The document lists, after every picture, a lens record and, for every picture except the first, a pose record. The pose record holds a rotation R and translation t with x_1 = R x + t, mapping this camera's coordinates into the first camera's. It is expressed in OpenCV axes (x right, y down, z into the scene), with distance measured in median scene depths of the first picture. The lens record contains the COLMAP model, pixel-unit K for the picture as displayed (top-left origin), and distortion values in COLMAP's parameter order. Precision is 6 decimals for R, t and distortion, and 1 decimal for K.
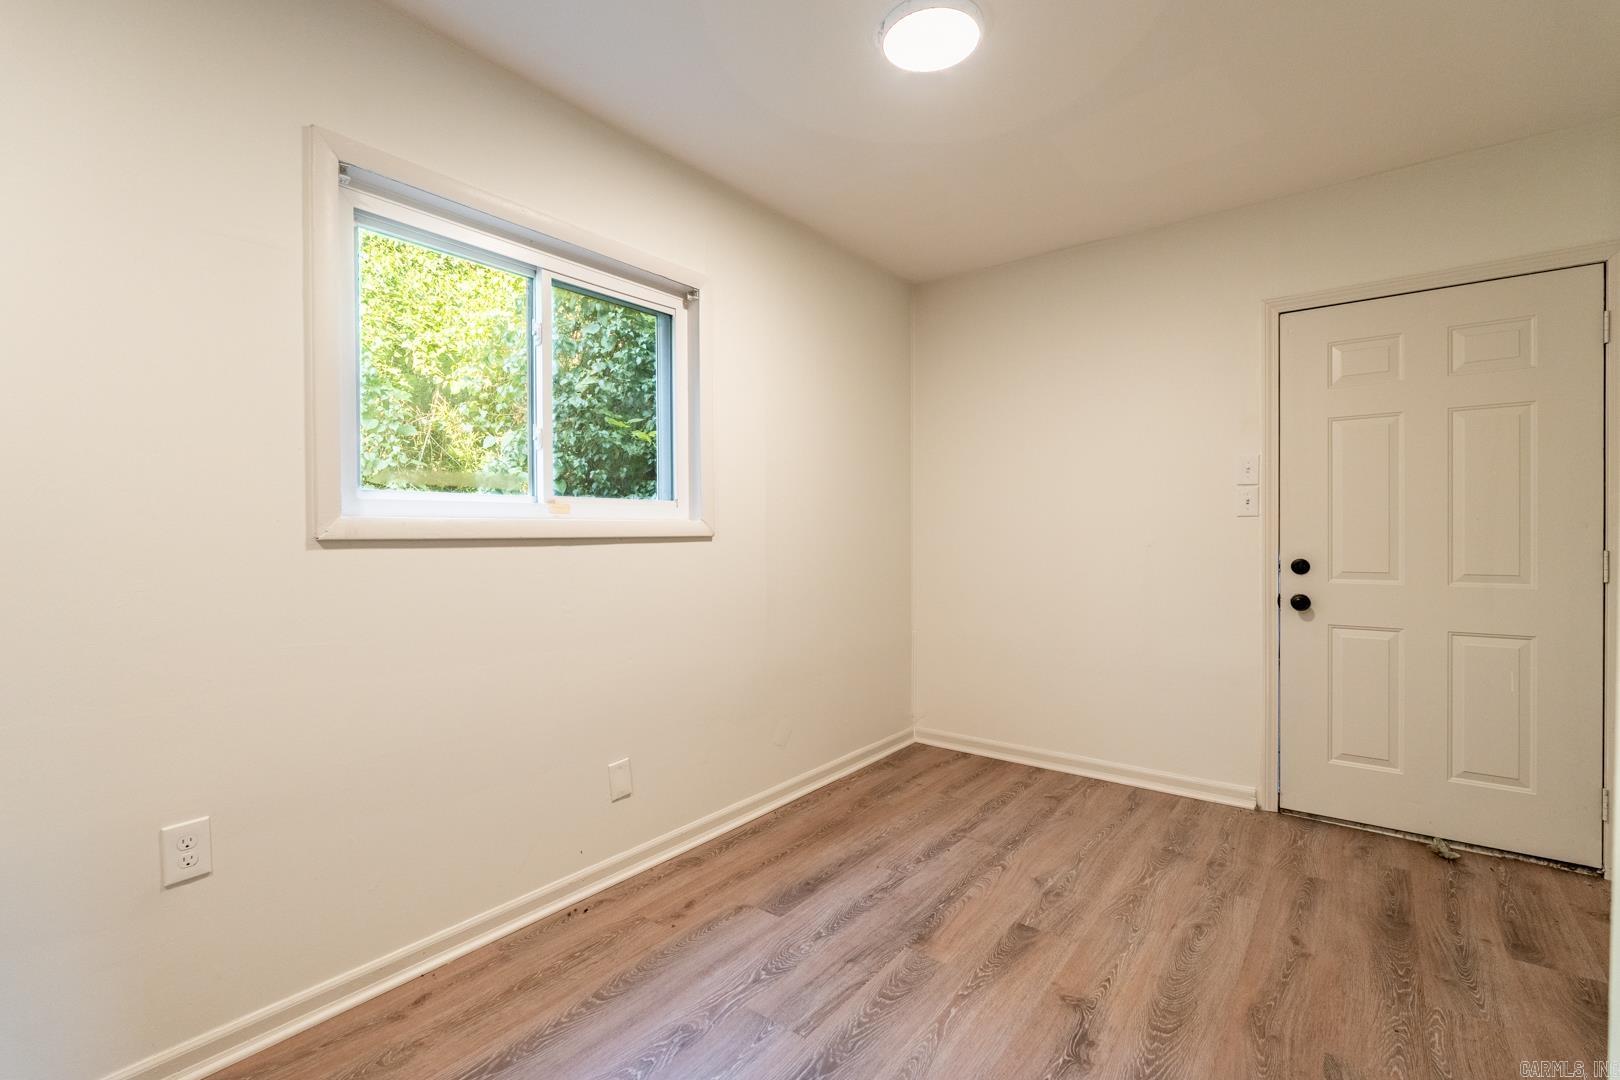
lens RADIAL K [[711.4, 0, 809.8], [0, 711.4, 542.7], [0, 0, 1]] dist [-0.009497, 0.001822]
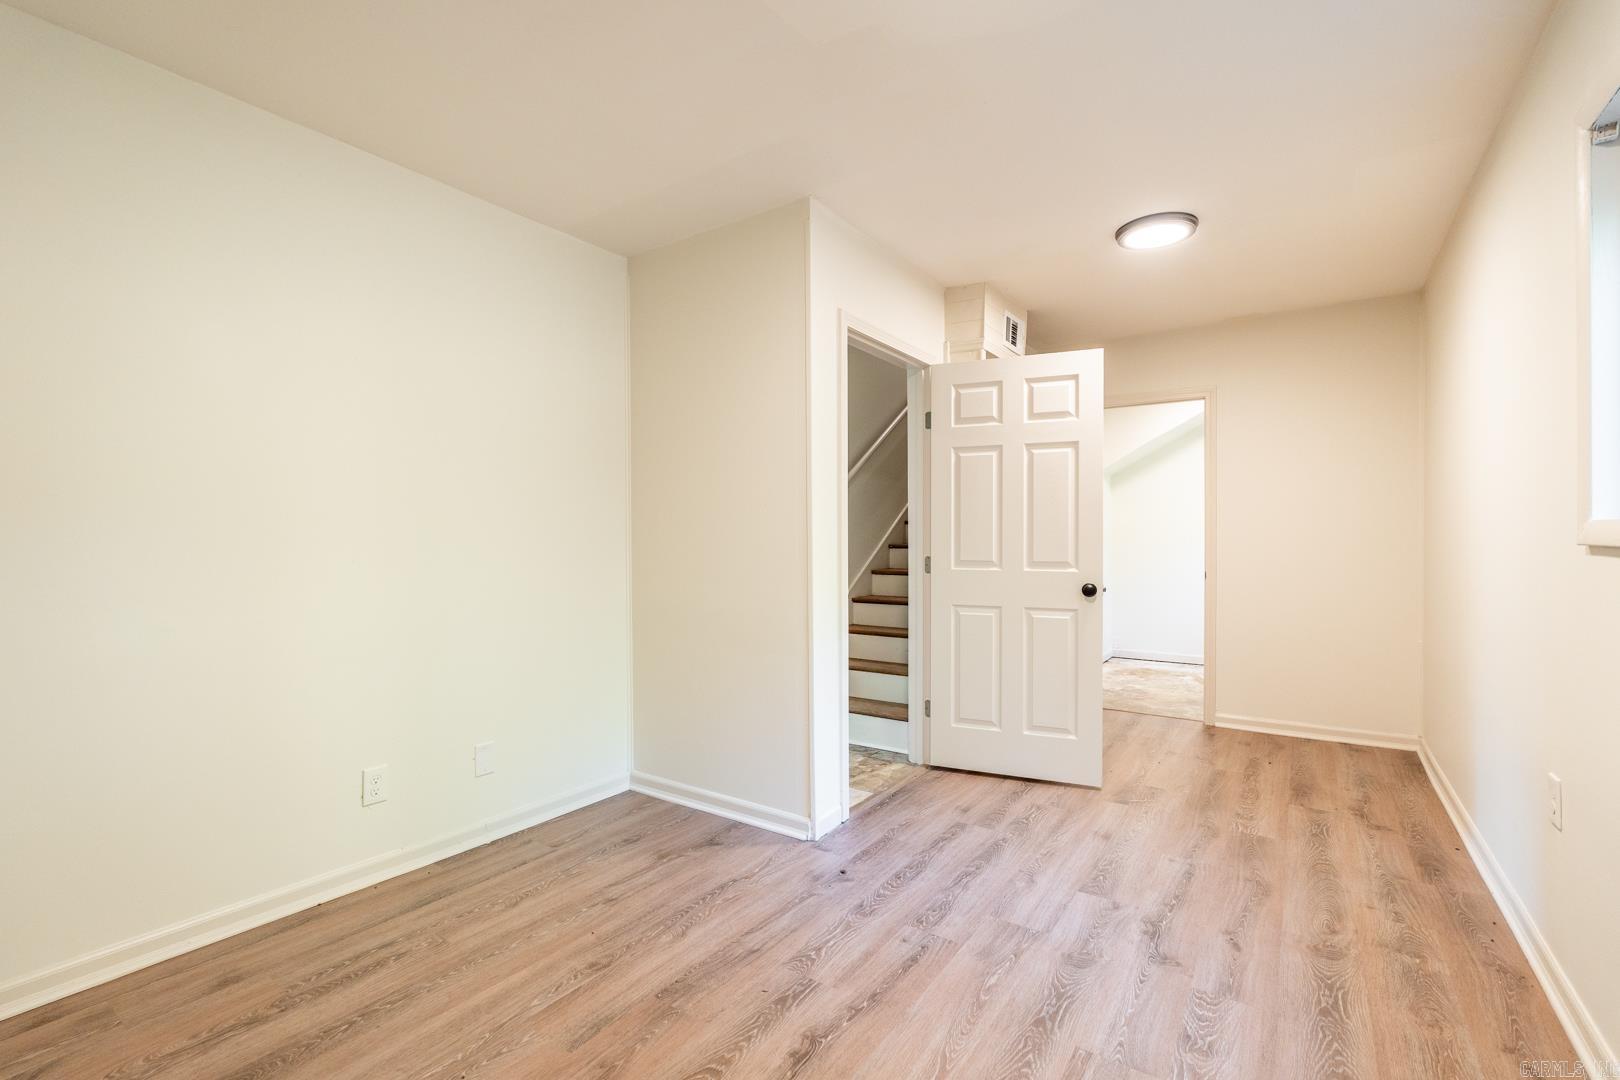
lens RADIAL K [[711.4, 0, 810.6], [0, 711.4, 539.4], [0, 0, 1]] dist [-0.009497, 0.001822]
pose [[-0.998461, 0.008543, -0.054801, 0.417637], [0.008140, 0.999938, 0.007565, -0.027926], [0.054862, 0.007108, -0.998469, 1.976364]]
